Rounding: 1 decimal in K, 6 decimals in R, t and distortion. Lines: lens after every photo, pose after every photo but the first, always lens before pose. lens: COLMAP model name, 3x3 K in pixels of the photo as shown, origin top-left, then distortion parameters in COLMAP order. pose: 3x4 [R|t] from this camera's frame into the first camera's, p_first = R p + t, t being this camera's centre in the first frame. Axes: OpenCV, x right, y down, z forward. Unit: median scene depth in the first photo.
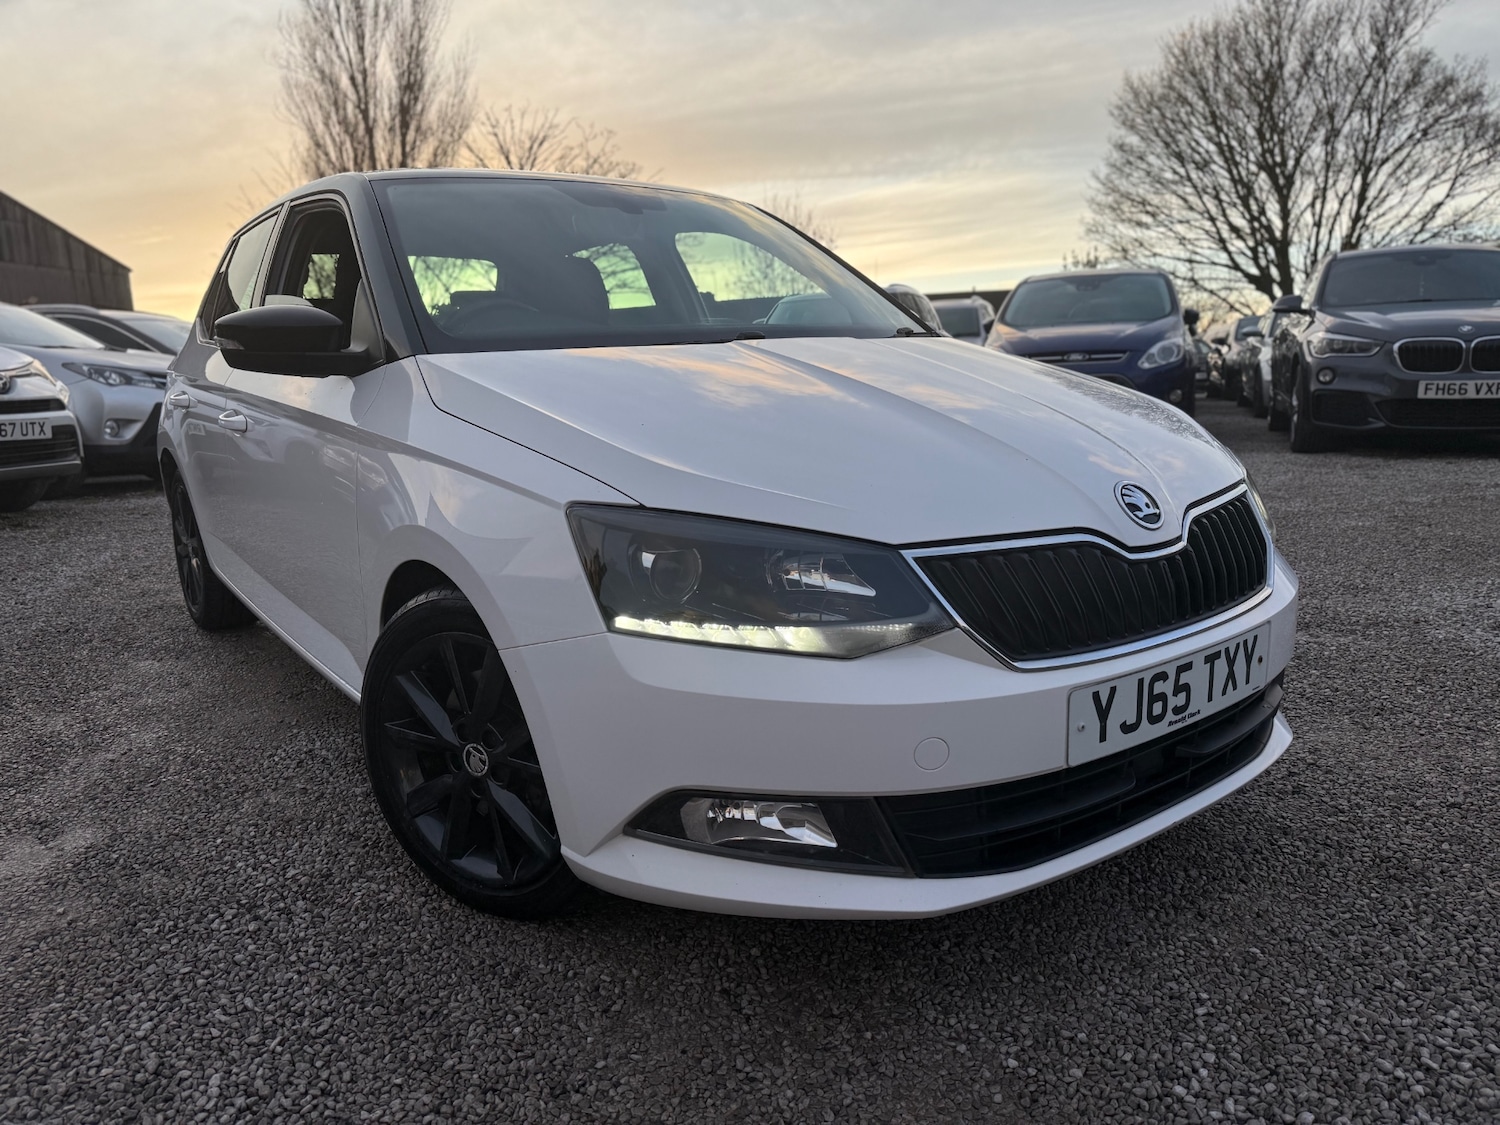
lens RADIAL K [[1062.6, 0, 754.2], [0, 1062.6, 563.6], [0, 0, 1]] dist [0.048477, -0.065449]
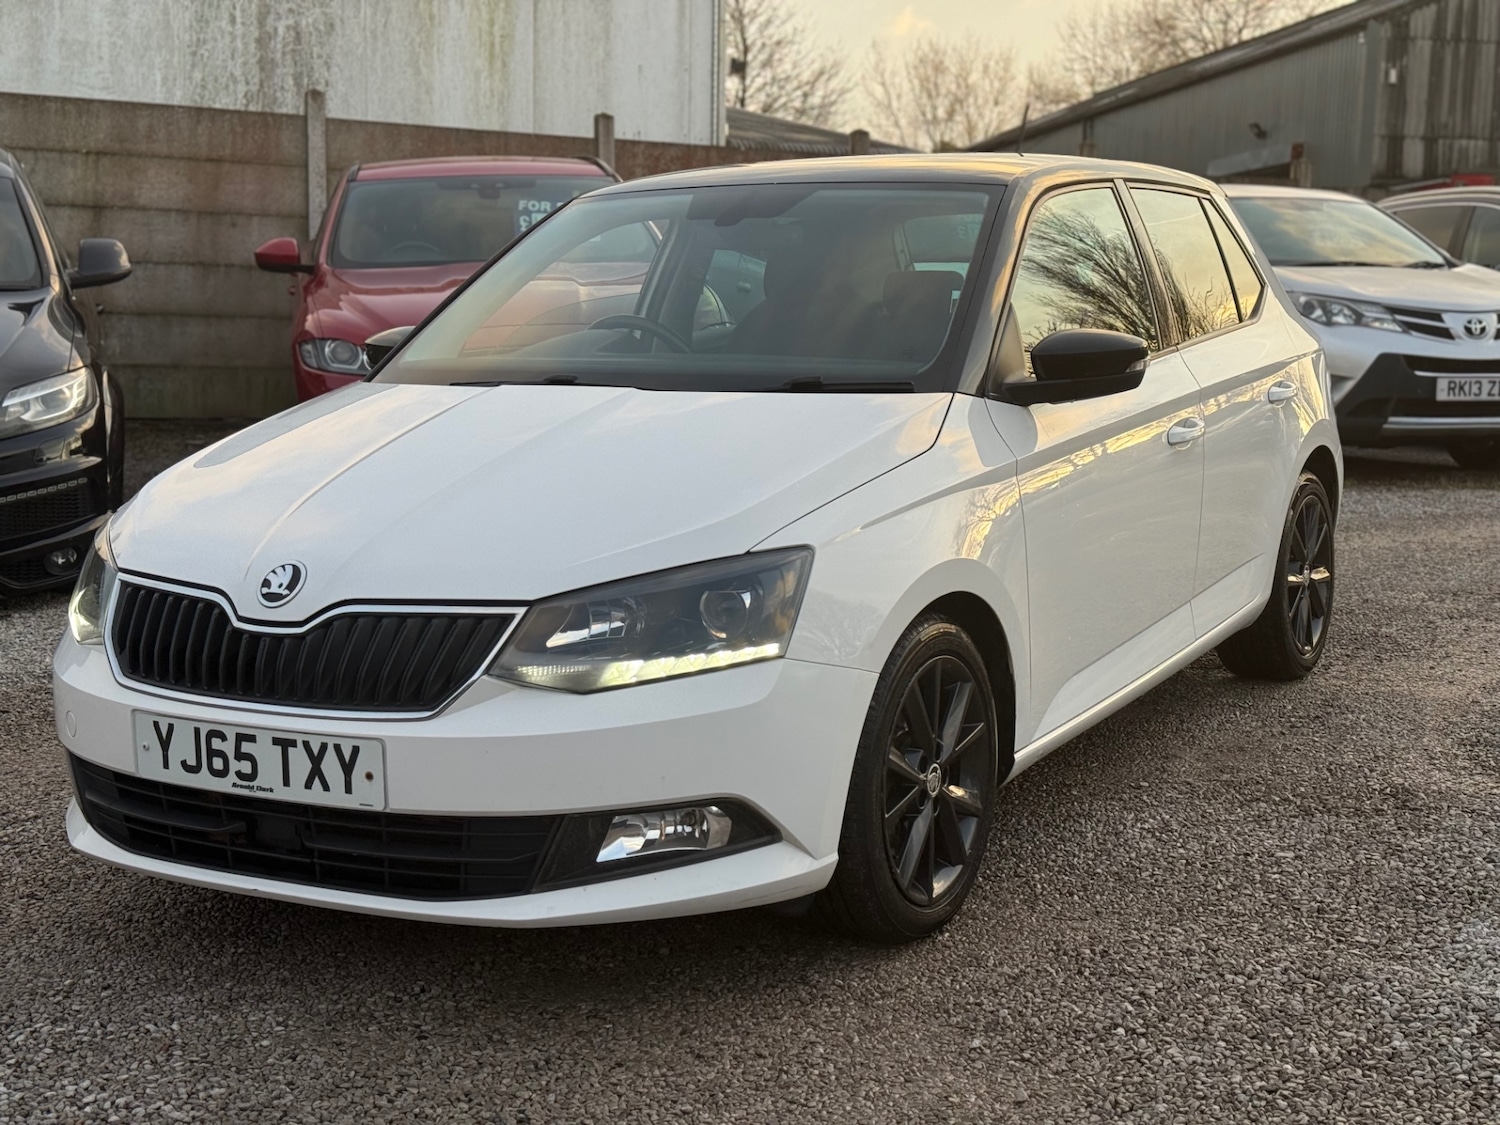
lens RADIAL K [[2112.0, 0, 772.7], [0, 2112.0, 577.7], [0, 0, 1]] dist [0.196037, -0.355727]
pose [[0.393193, 0.167587, -0.904054, 2.360821], [-0.184095, 0.977688, 0.101170, -0.349455], [0.900838, 0.126652, 0.415272, 0.533368]]
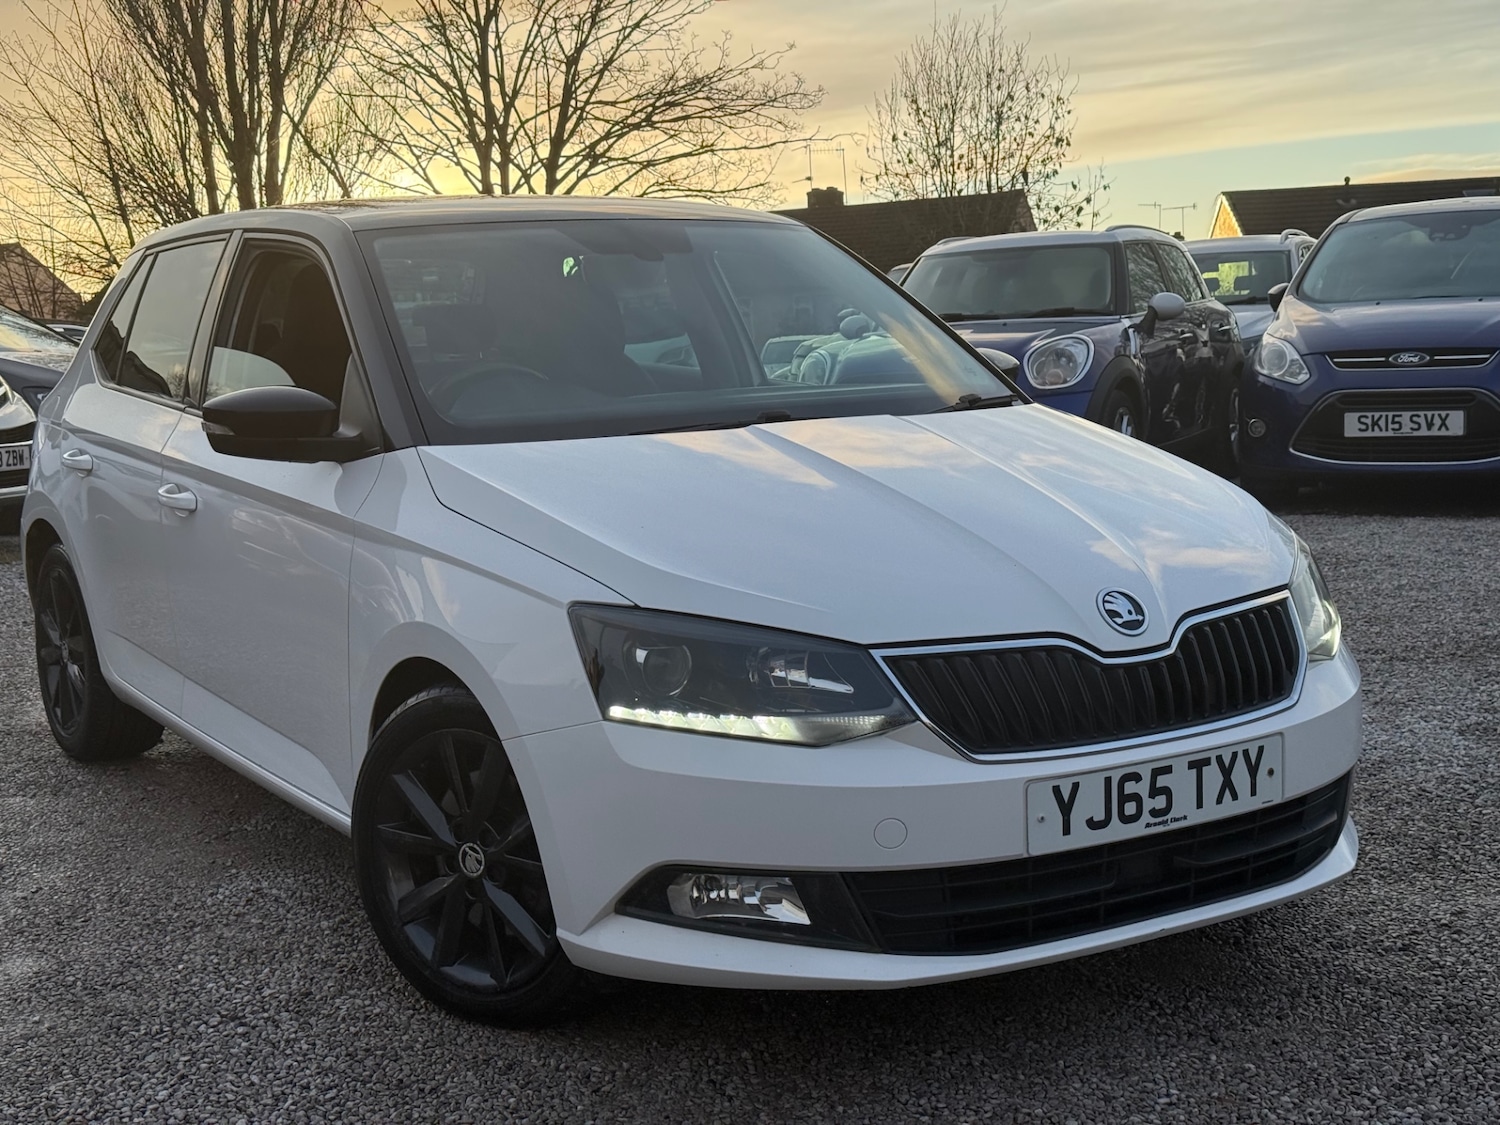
lens RADIAL K [[2110.8, 0, 762.2], [0, 2110.8, 565.1], [0, 0, 1]] dist [0.199593, -0.376443]
pose [[0.996989, 0.011122, -0.076736, 0.163822], [-0.016348, 0.997564, -0.067821, 0.042399], [0.075795, 0.068871, 0.994742, -1.010153]]
